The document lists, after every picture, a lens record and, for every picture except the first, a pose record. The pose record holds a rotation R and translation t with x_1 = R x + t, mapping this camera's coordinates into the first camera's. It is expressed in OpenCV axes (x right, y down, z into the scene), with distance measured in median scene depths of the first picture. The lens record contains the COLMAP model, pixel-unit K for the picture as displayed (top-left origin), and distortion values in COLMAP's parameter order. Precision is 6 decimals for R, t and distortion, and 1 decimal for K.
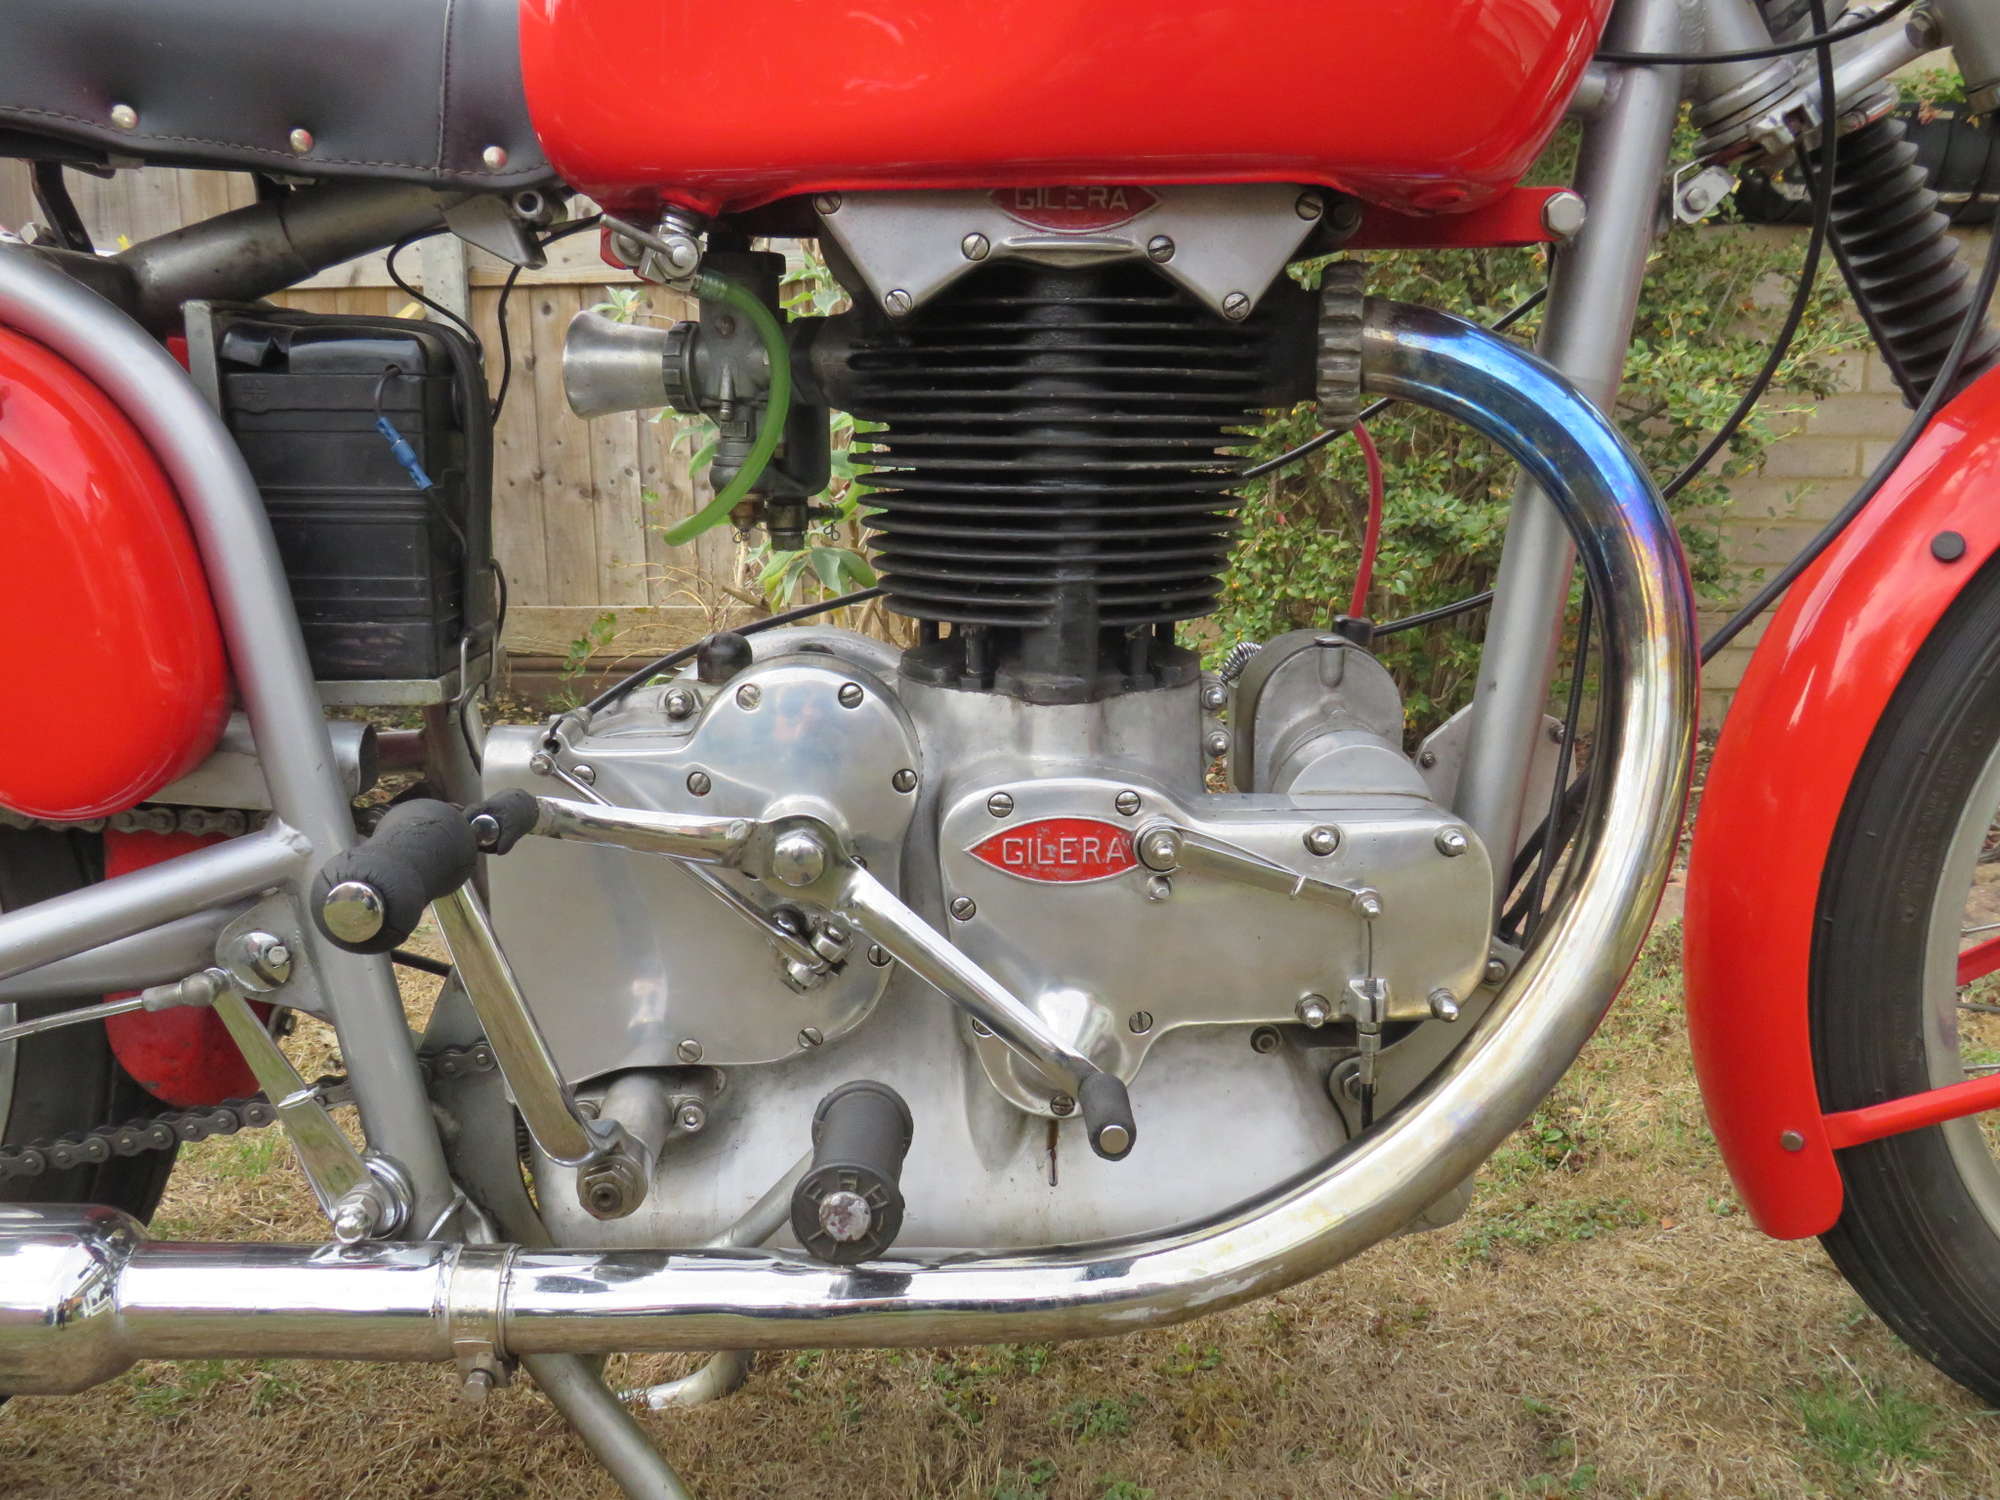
lens RADIAL K [[1725.7, 0, 999.1], [0, 1725.7, 720.9], [0, 0, 1]] dist [-0.049522, 0.010700]
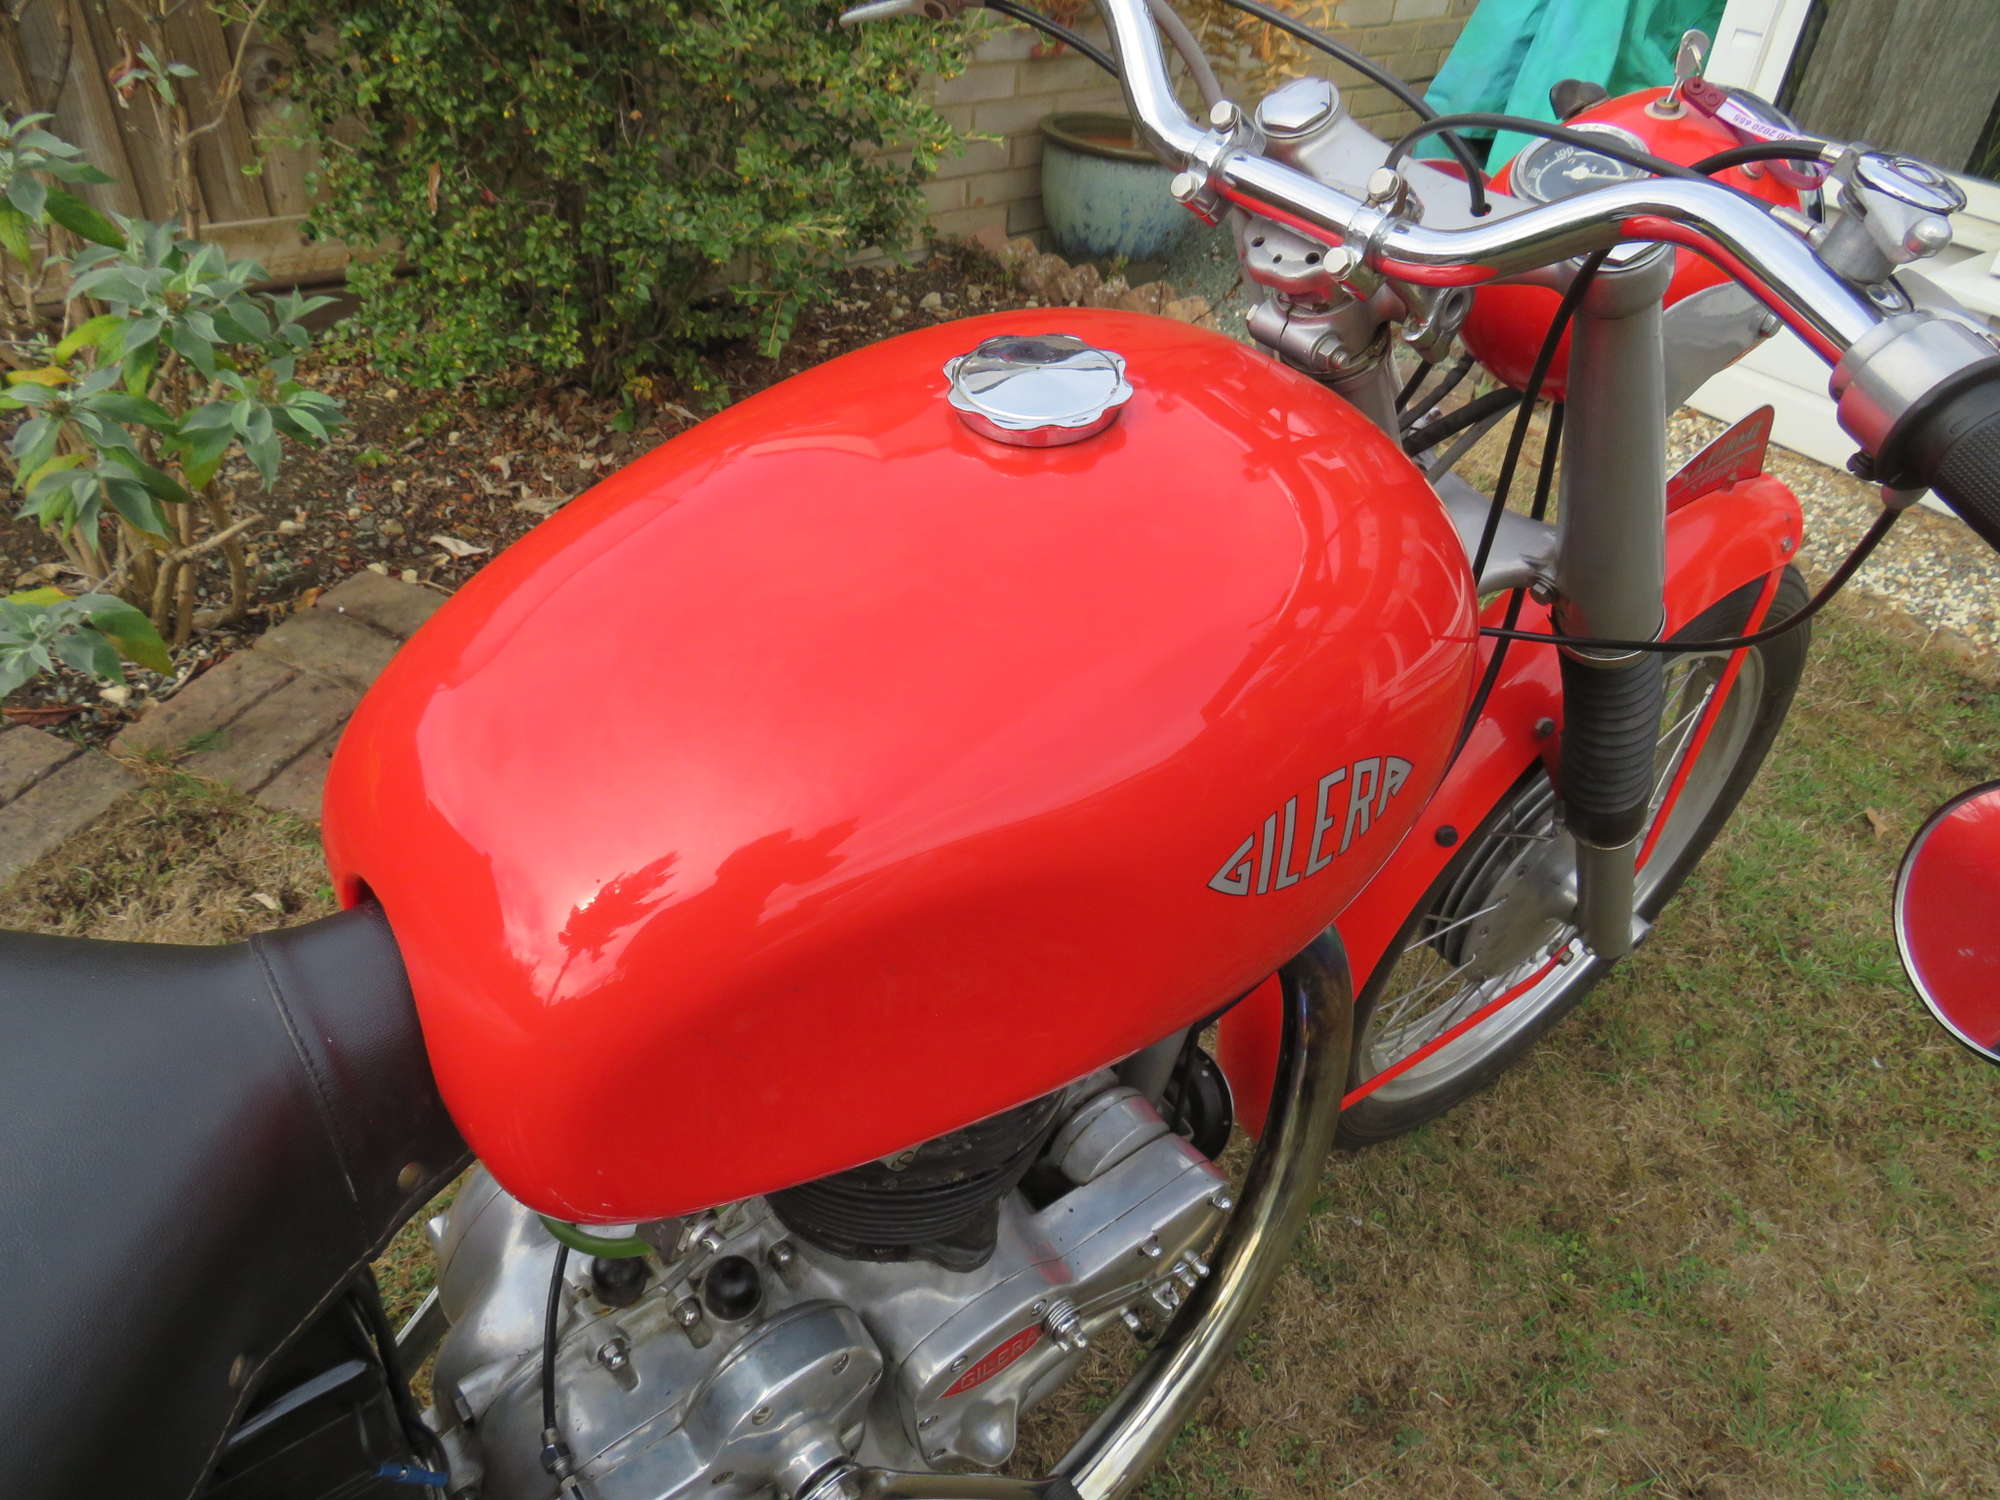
lens RADIAL K [[1414.0, 0, 995.3], [0, 1414.0, 748.3], [0, 0, 1]] dist [-0.025925, -0.001540]
pose [[0.811467, -0.314330, 0.492664, -0.328748], [0.024531, 0.860606, 0.508680, -0.826664], [-0.583883, -0.400691, 0.706065, 0.436619]]
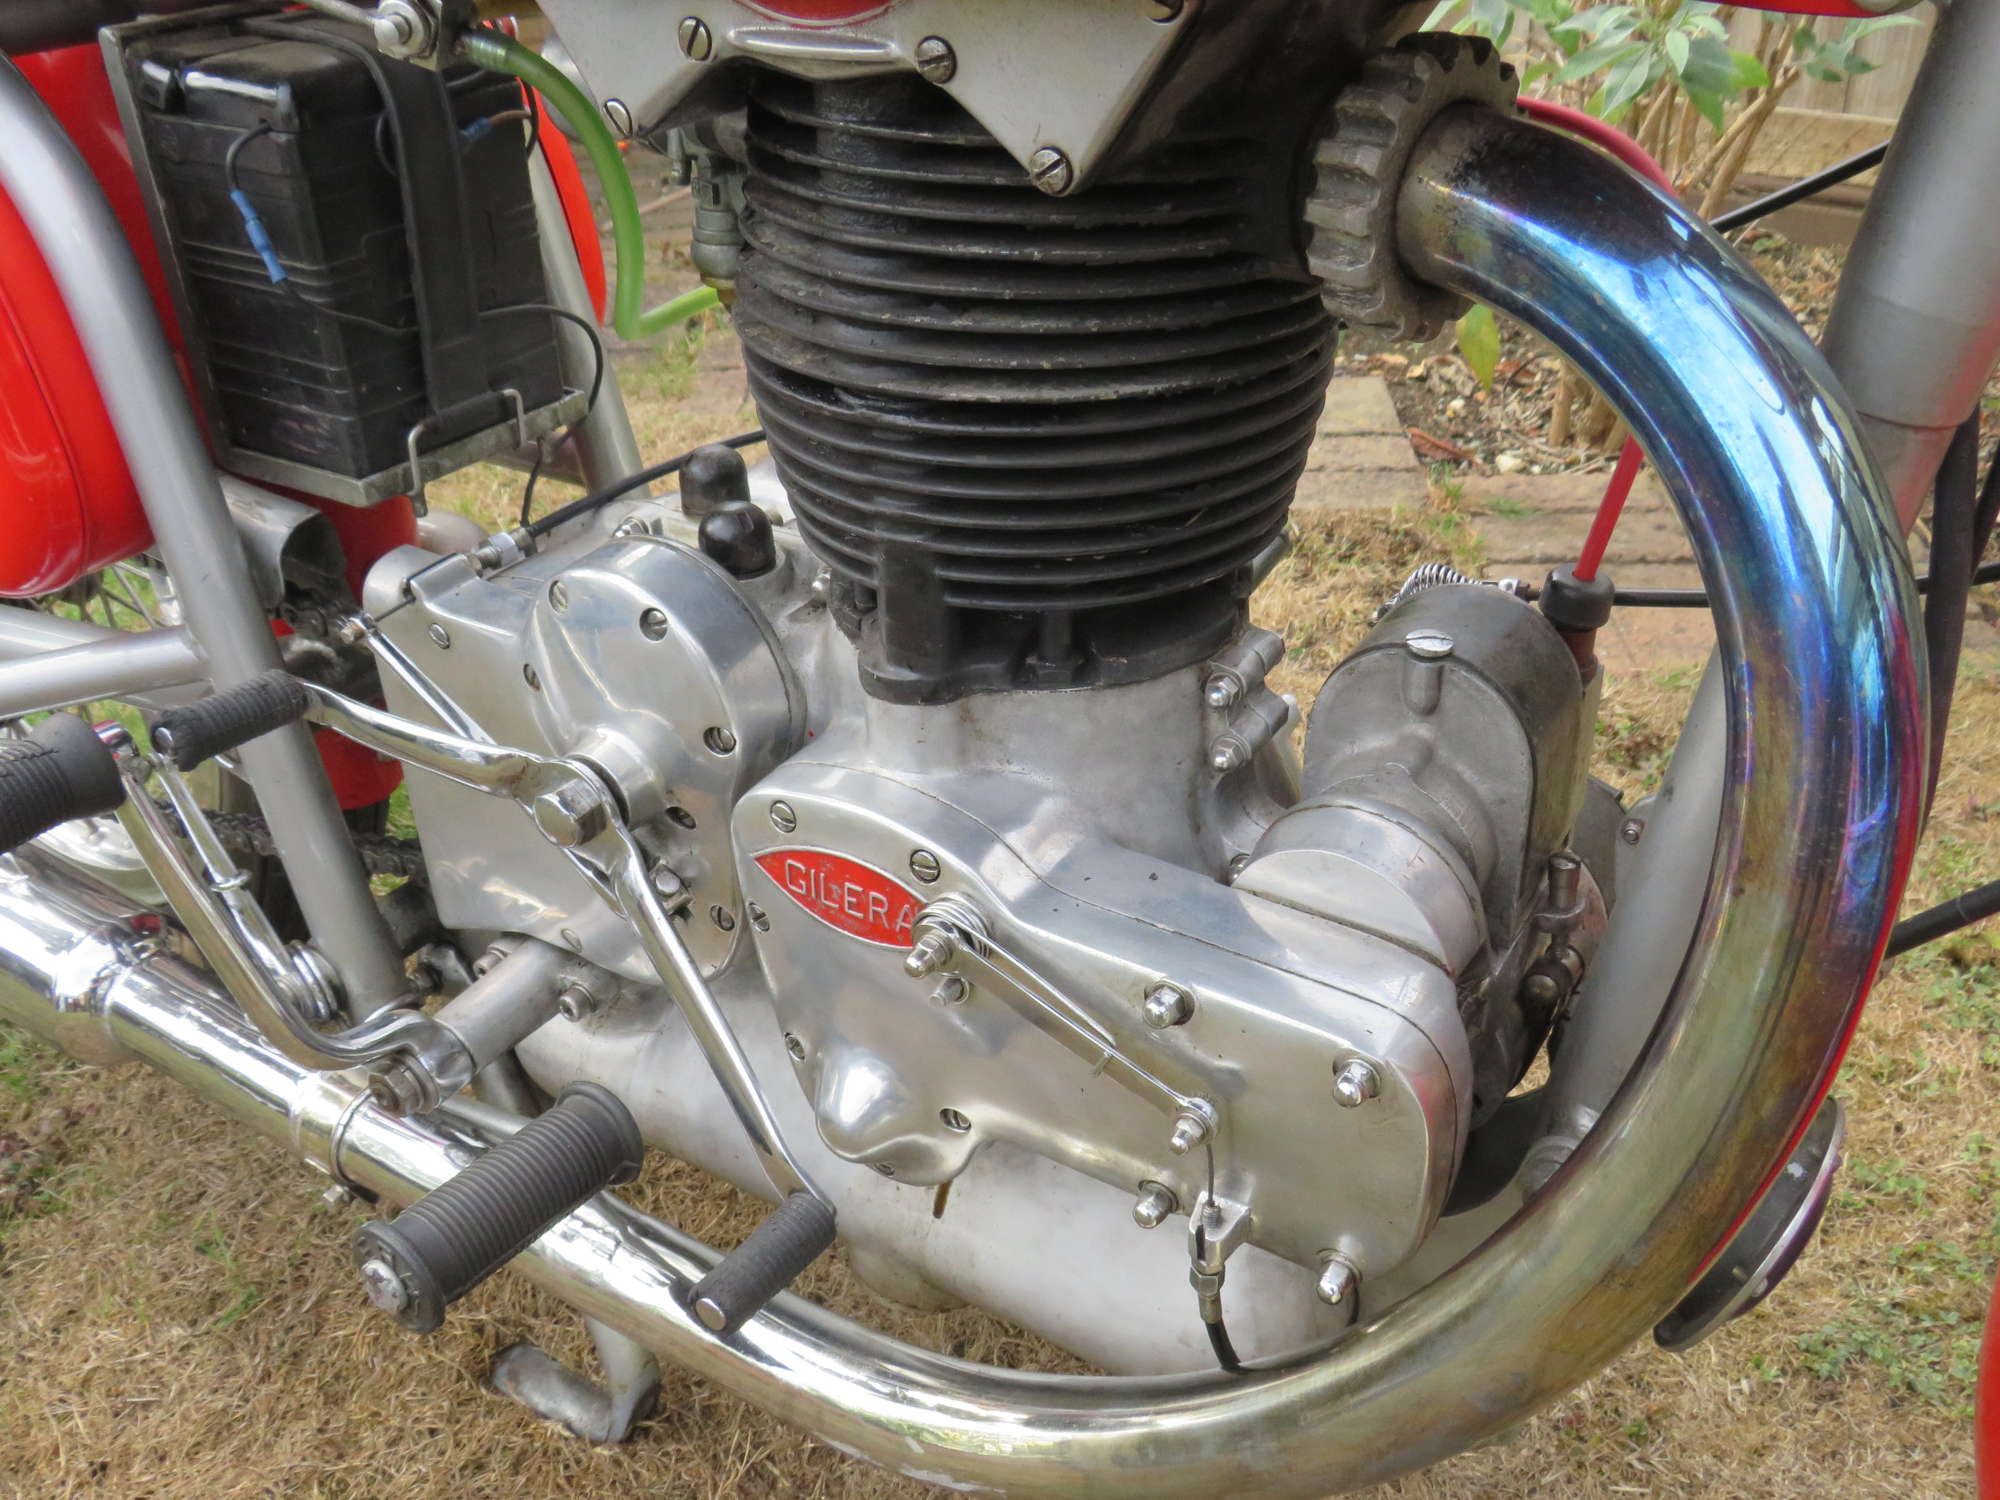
lens RADIAL K [[1725.7, 0, 1005.4], [0, 1725.7, 745.6], [0, 0, 1]] dist [-0.049522, 0.010700]
pose [[0.819565, 0.278051, -0.501001, 0.434747], [-0.081676, 0.922129, 0.378163, -0.263765], [0.567136, -0.269009, 0.778454, 0.469905]]
